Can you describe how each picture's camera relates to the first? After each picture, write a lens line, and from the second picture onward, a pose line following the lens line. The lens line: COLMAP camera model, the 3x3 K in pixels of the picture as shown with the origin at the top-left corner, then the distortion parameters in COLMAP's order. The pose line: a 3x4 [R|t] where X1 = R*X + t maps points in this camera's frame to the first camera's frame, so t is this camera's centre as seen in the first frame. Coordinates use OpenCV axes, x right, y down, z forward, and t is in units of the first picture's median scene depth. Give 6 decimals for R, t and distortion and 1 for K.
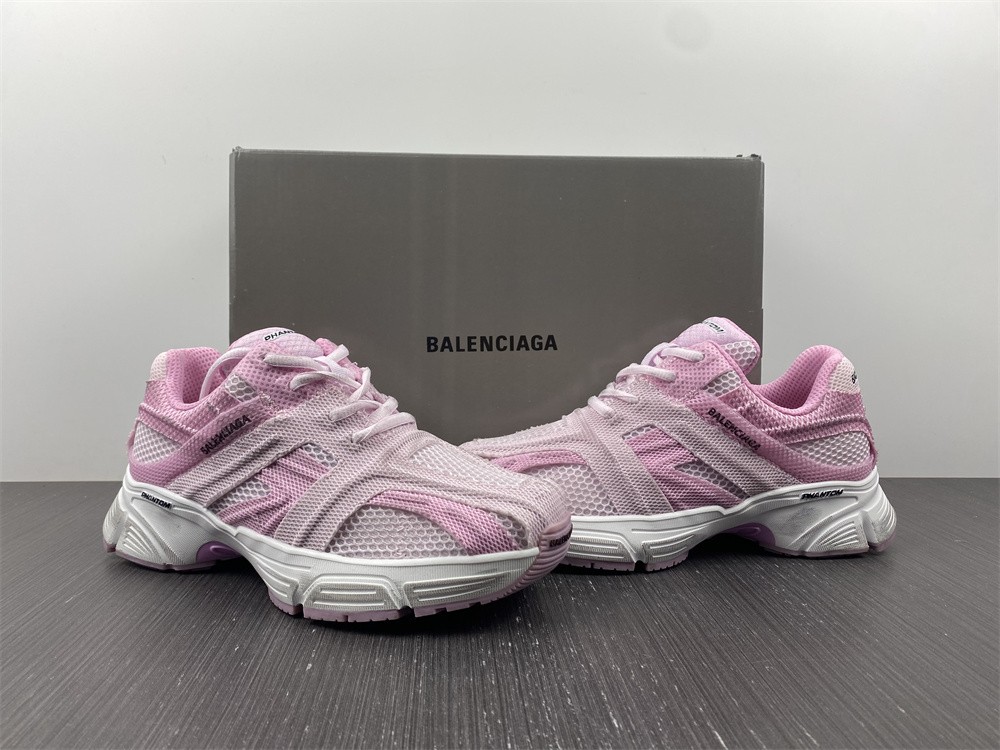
lens RADIAL K [[757.4, 0, 500.0], [0, 757.4, 375.0], [0, 0, 1]] dist [-0.001911, -0.202328]
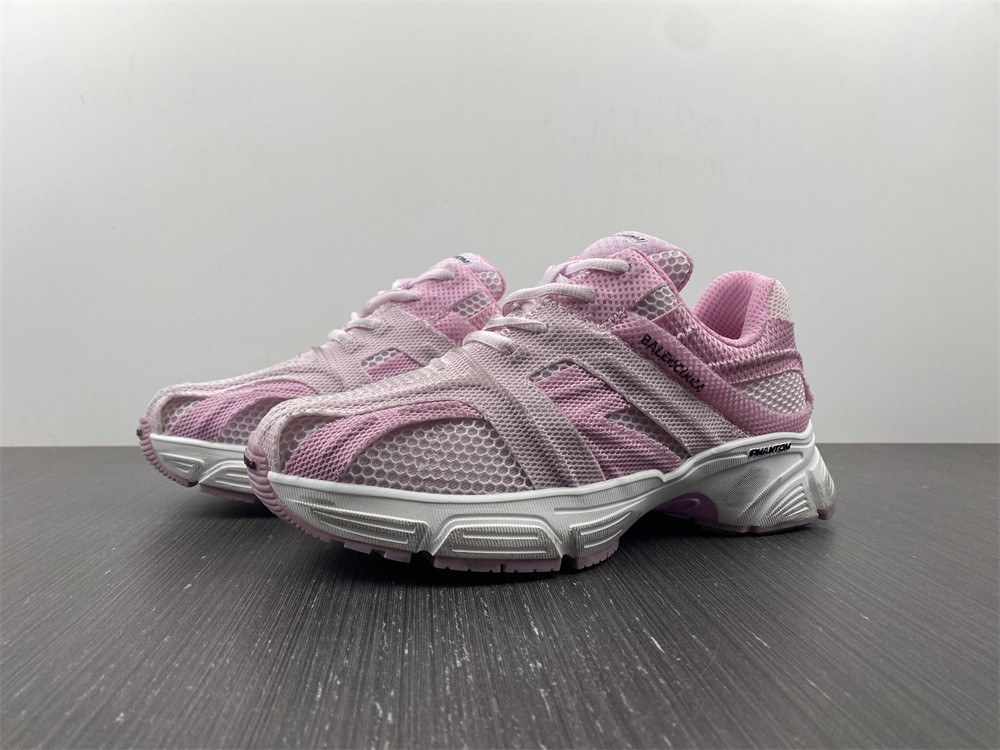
lens RADIAL K [[757.4, 0, 500.0], [0, 757.4, 375.0], [0, 0, 1]] dist [-0.001911, -0.202328]
pose [[0.944587, -0.016879, 0.327827, -0.092142], [0.033362, 0.998442, -0.044720, 0.109036], [-0.326562, 0.053179, 0.943679, 0.354301]]
